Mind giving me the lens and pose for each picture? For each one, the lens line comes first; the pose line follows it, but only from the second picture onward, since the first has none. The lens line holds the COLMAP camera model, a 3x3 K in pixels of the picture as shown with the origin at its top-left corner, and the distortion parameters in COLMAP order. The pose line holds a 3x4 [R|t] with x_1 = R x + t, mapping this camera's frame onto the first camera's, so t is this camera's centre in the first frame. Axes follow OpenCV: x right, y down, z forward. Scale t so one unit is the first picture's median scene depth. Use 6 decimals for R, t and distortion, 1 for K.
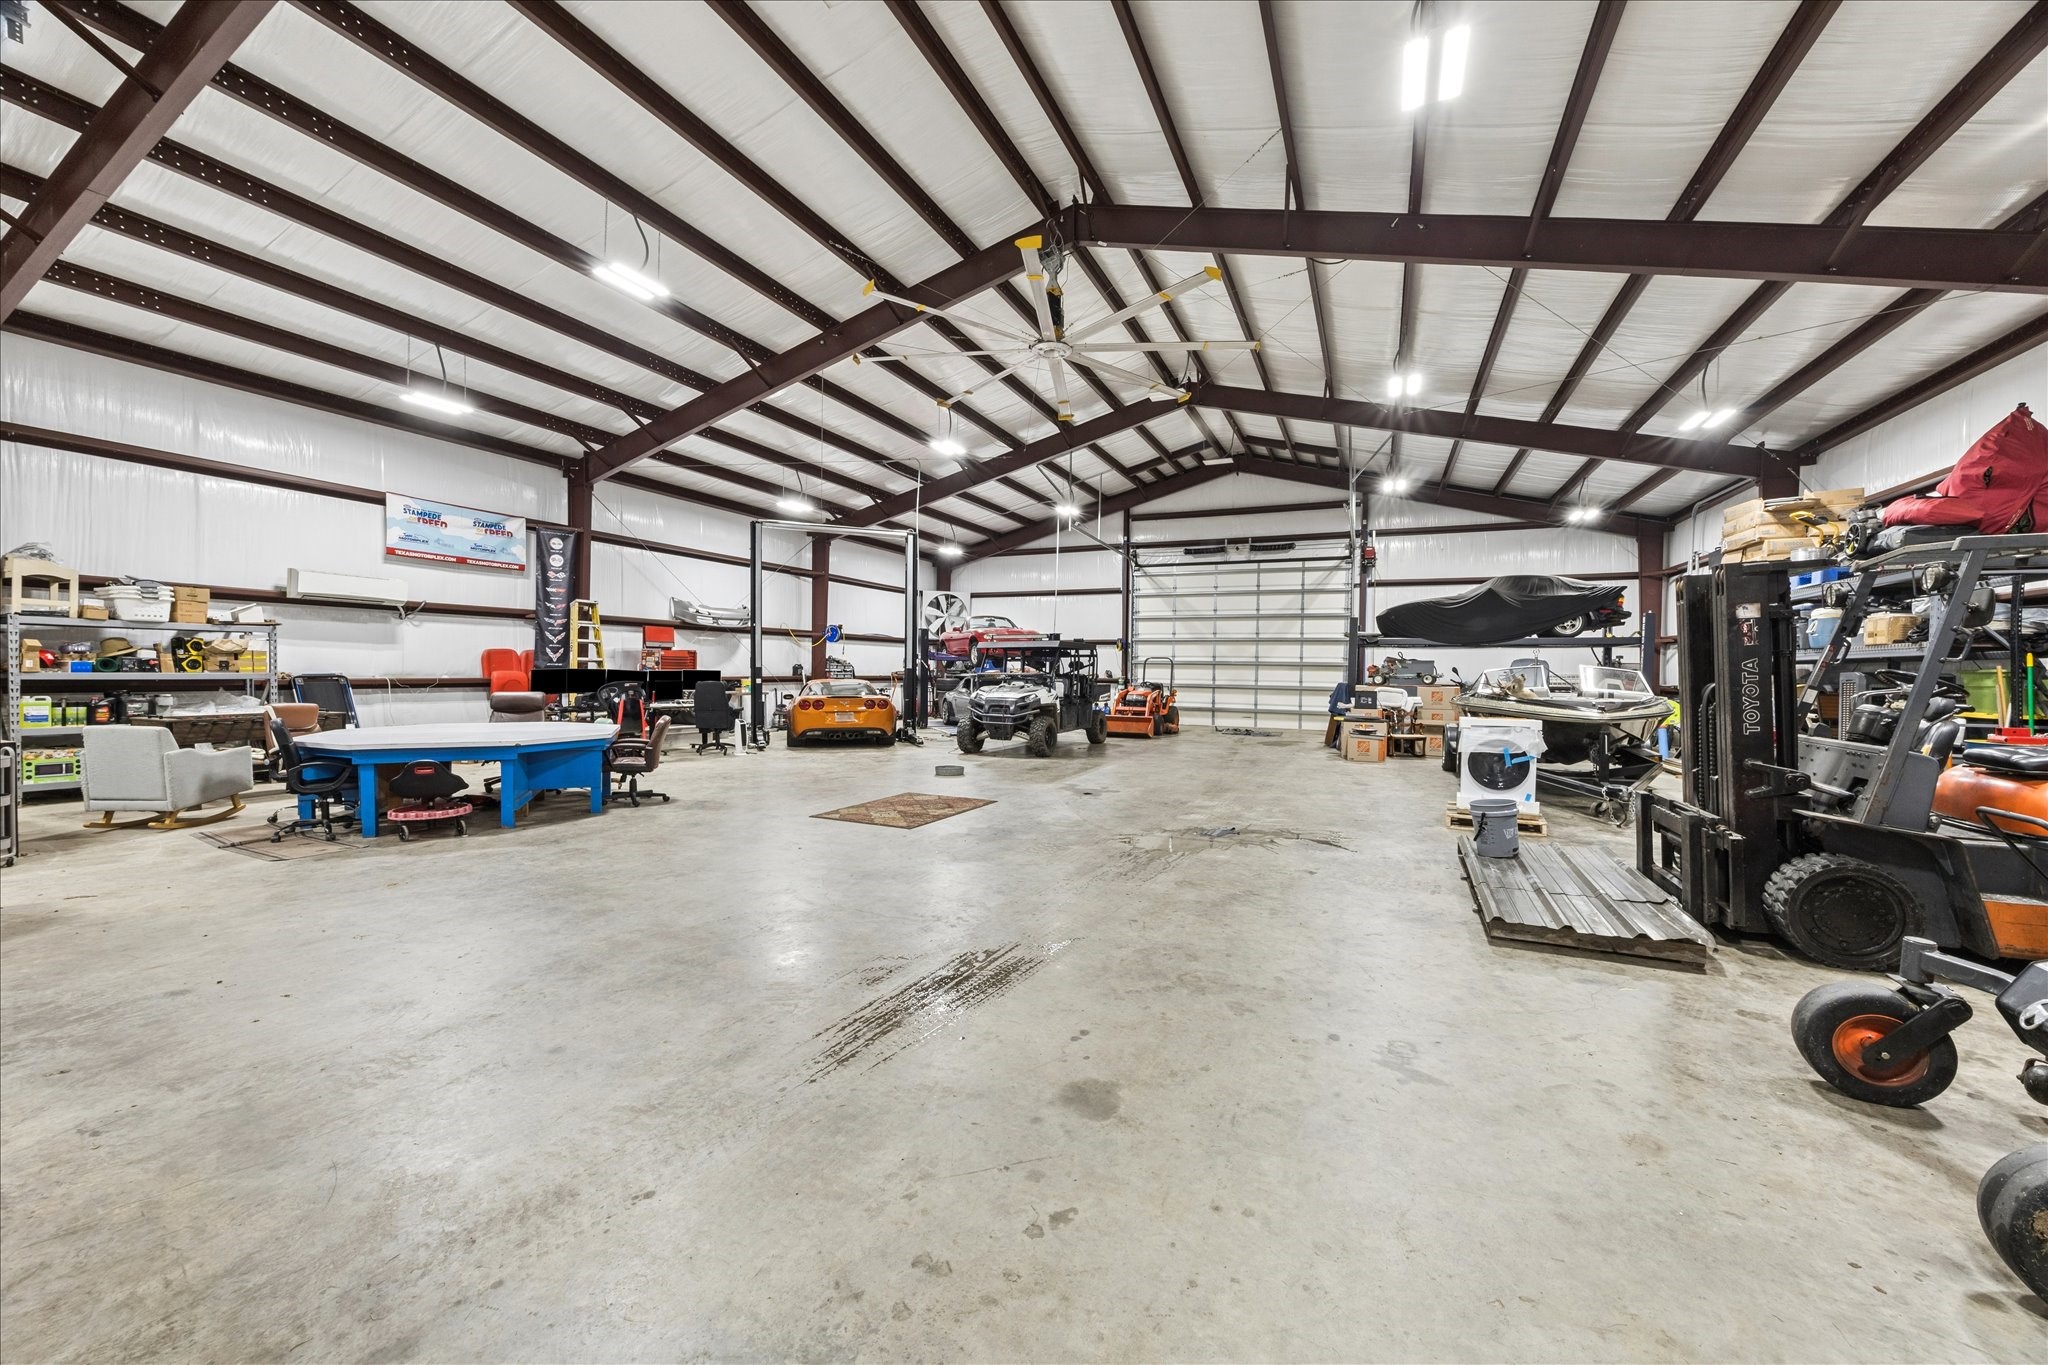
lens RADIAL K [[786.6, 0, 1020.4], [0, 786.6, 683.2], [0, 0, 1]] dist [0.003065, -0.000277]
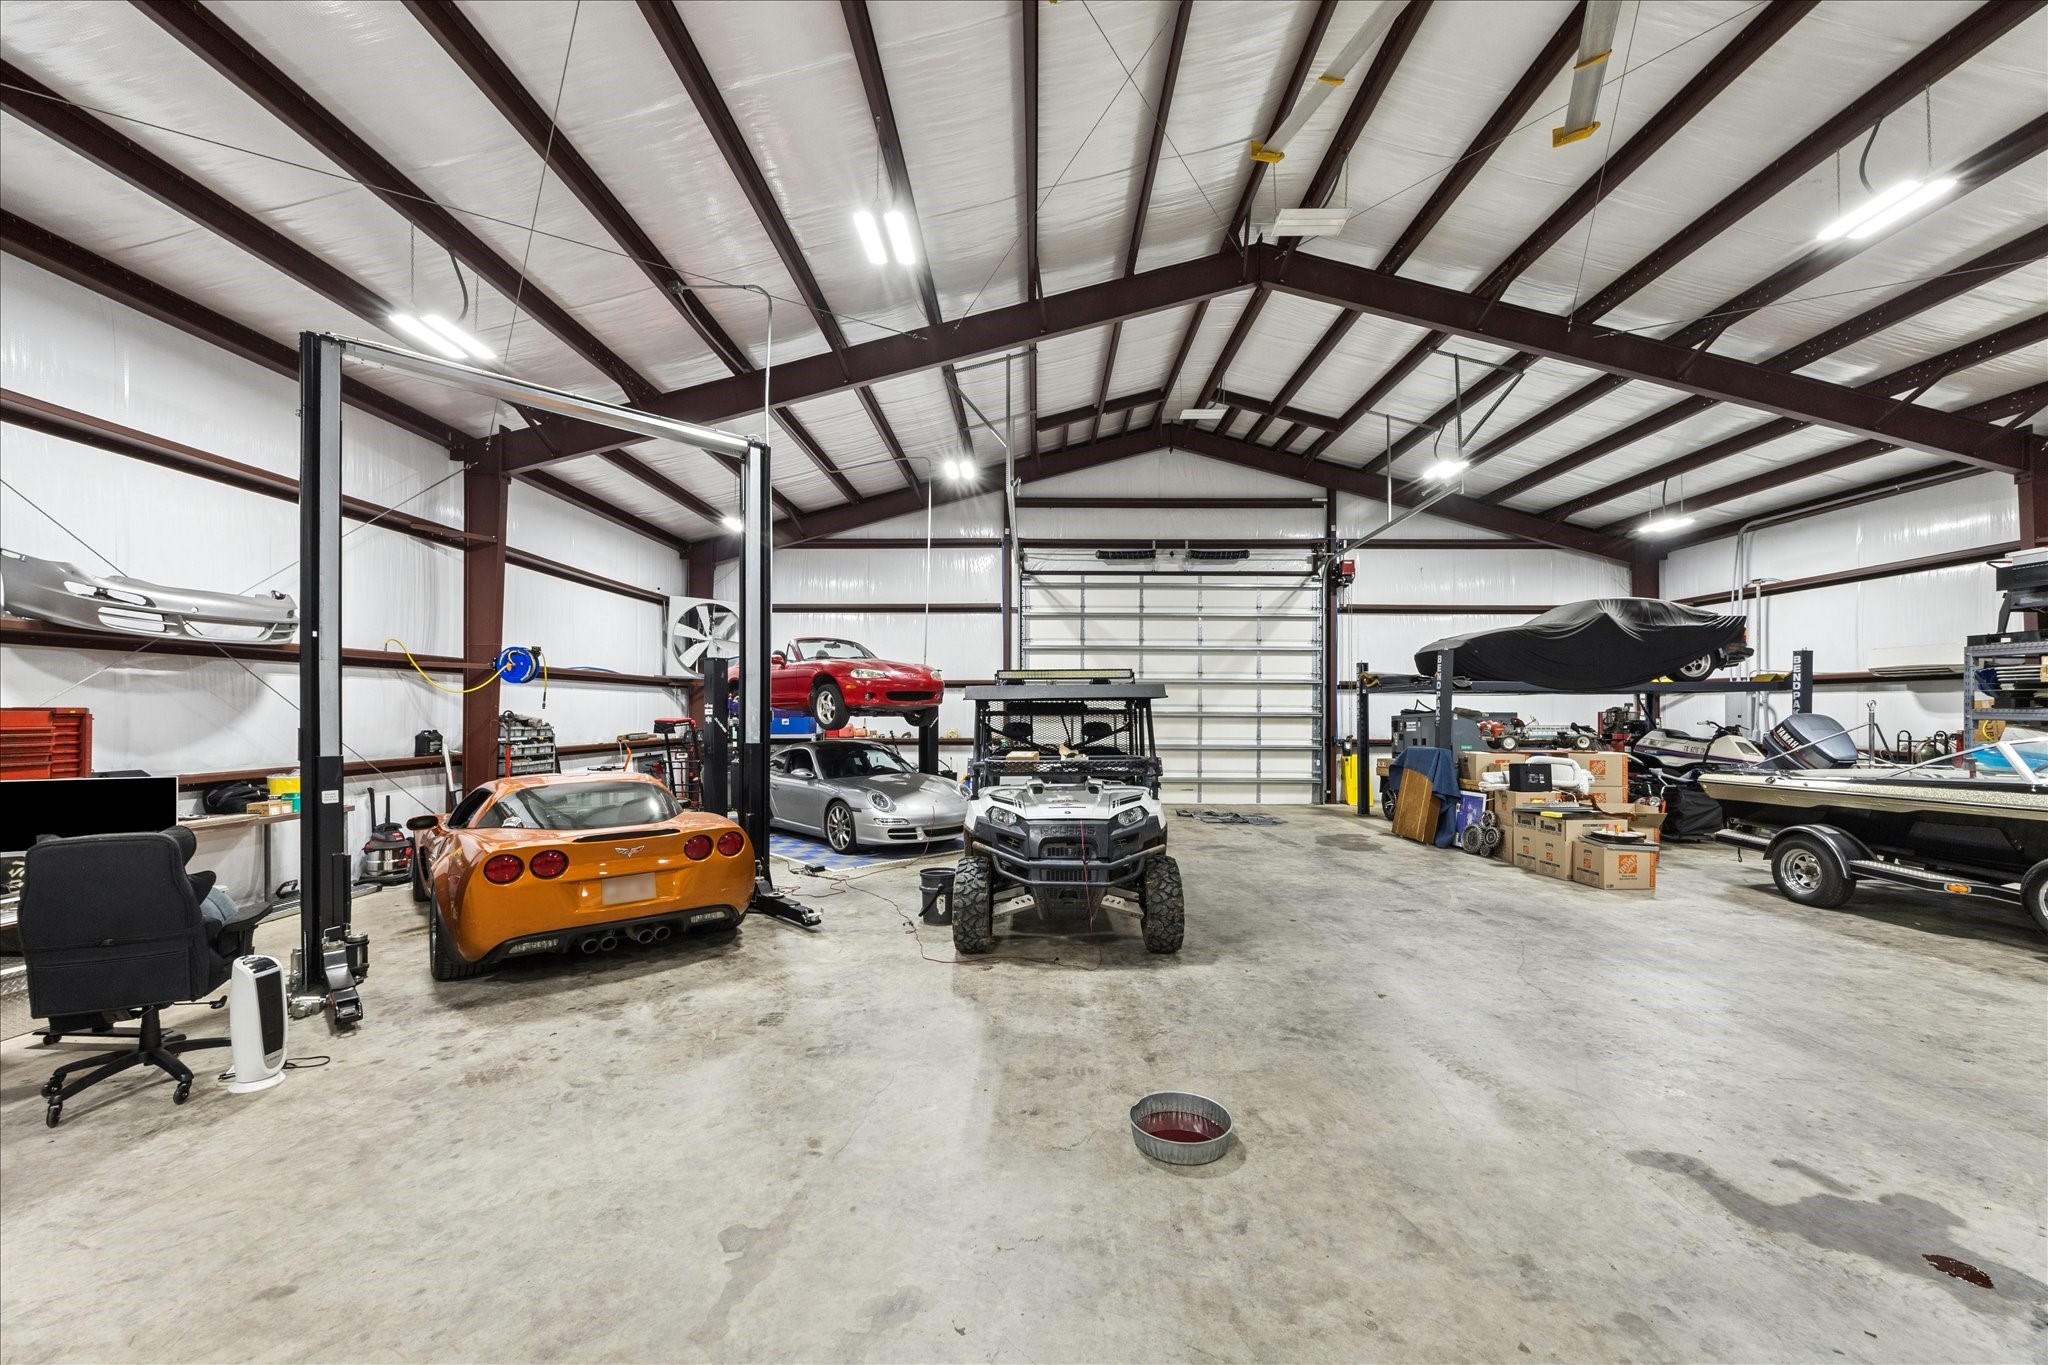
lens RADIAL K [[786.6, 0, 1017.0], [0, 786.6, 700.3], [0, 0, 1]] dist [0.003065, -0.000277]
pose [[0.916507, -0.005182, 0.399984, -0.148535], [0.016492, 0.999555, -0.024838, -0.024140], [-0.399678, 0.029360, 0.916185, 0.428719]]
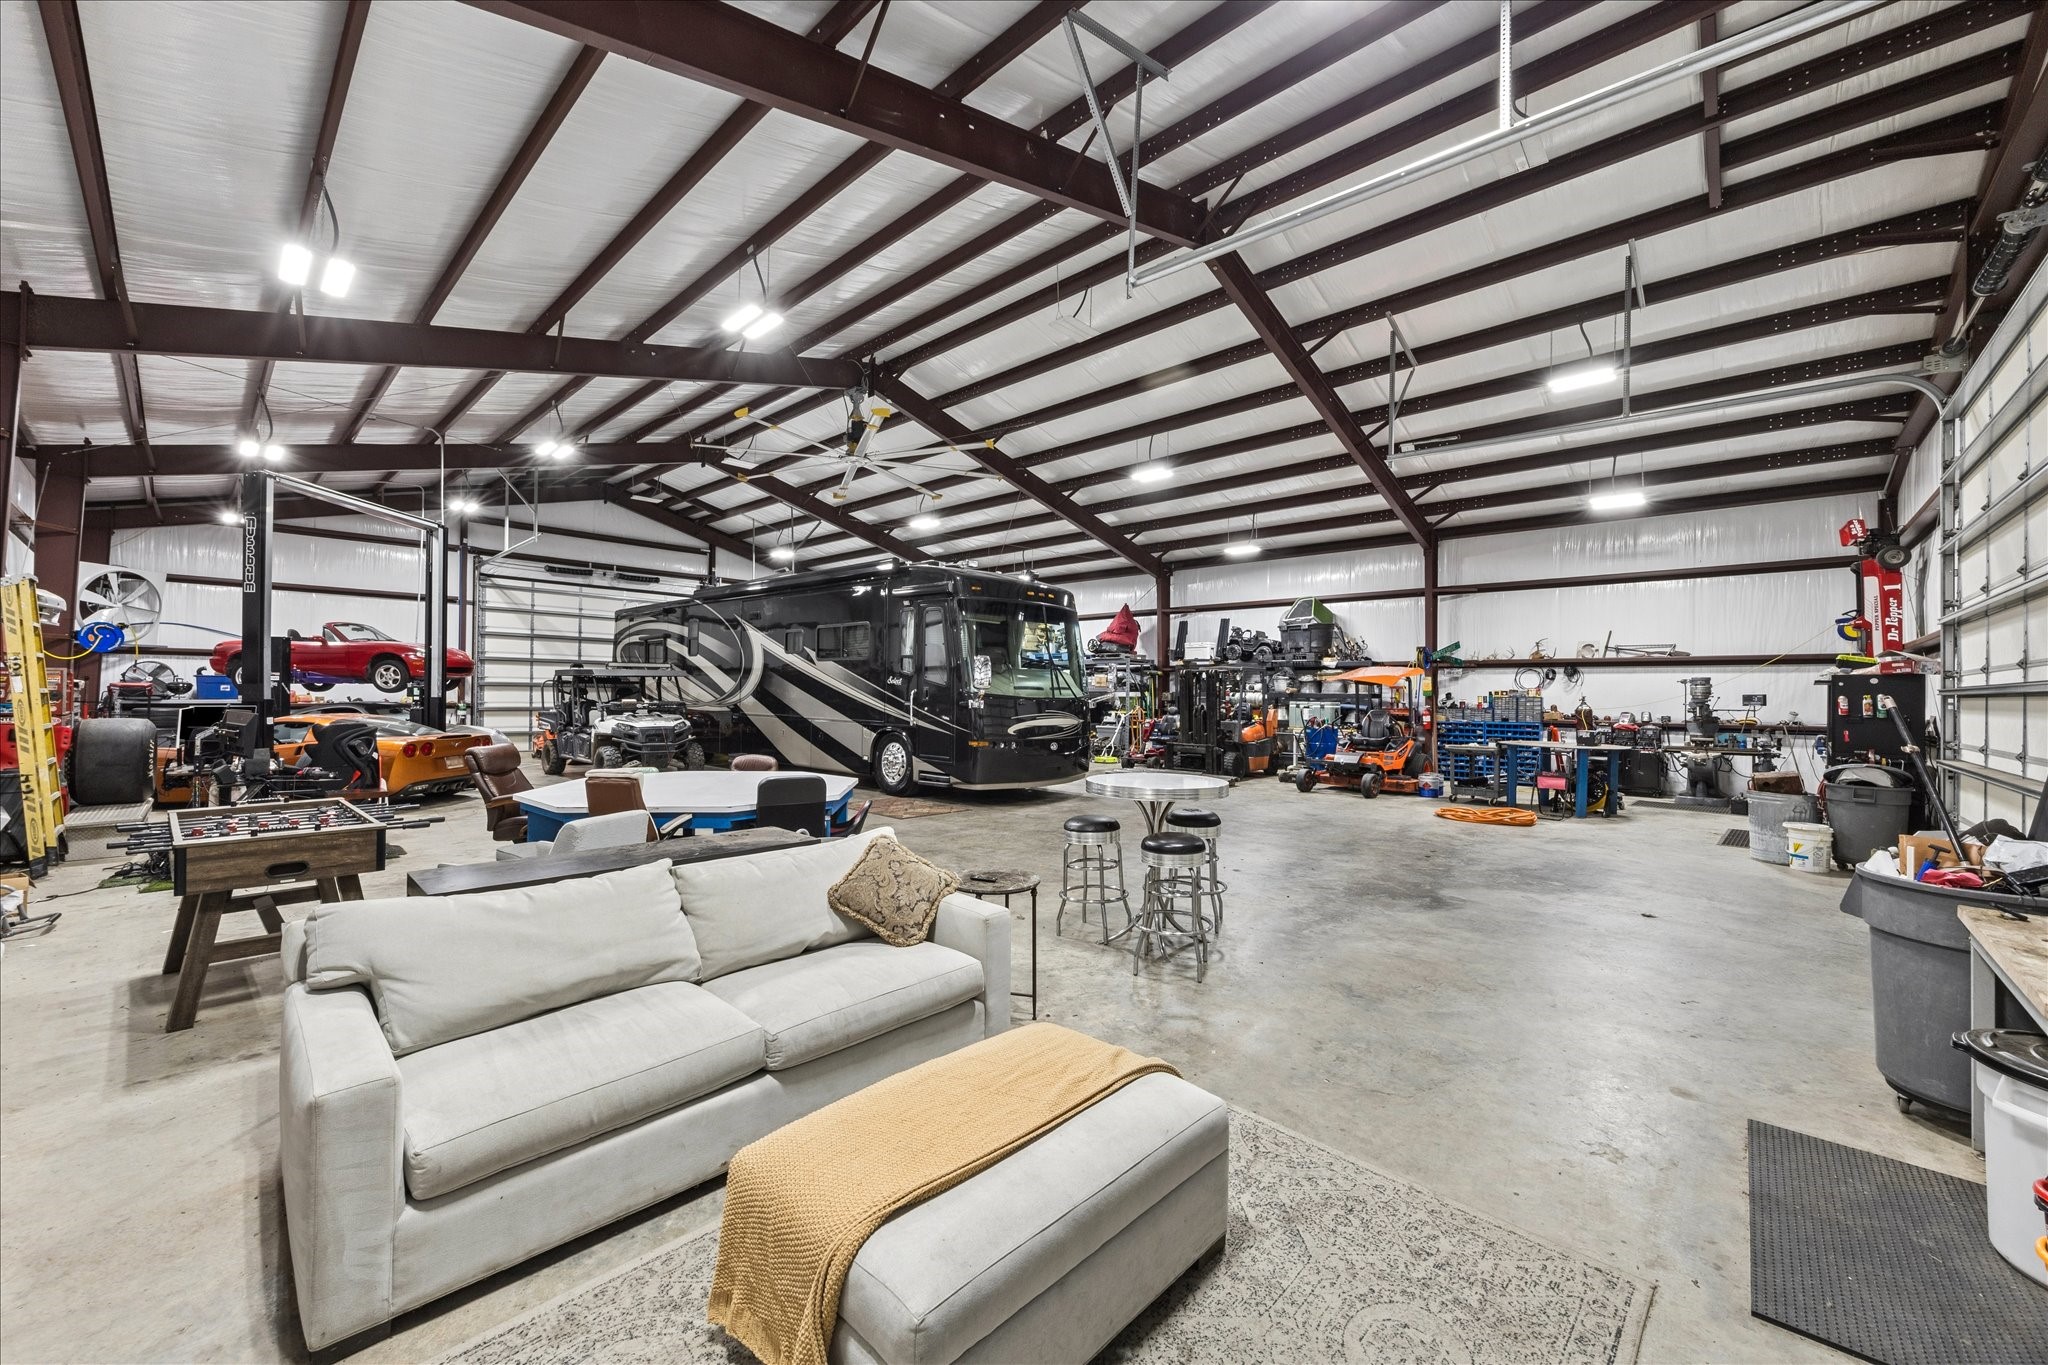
lens RADIAL K [[786.6, 0, 1026.6], [0, 786.6, 688.4], [0, 0, 1]] dist [0.003065, -0.000277]
pose [[0.307141, -0.003179, 0.951659, -0.560927], [0.014477, 0.999894, -0.001332, -0.014360], [-0.951554, 0.014186, 0.307154, 0.176794]]
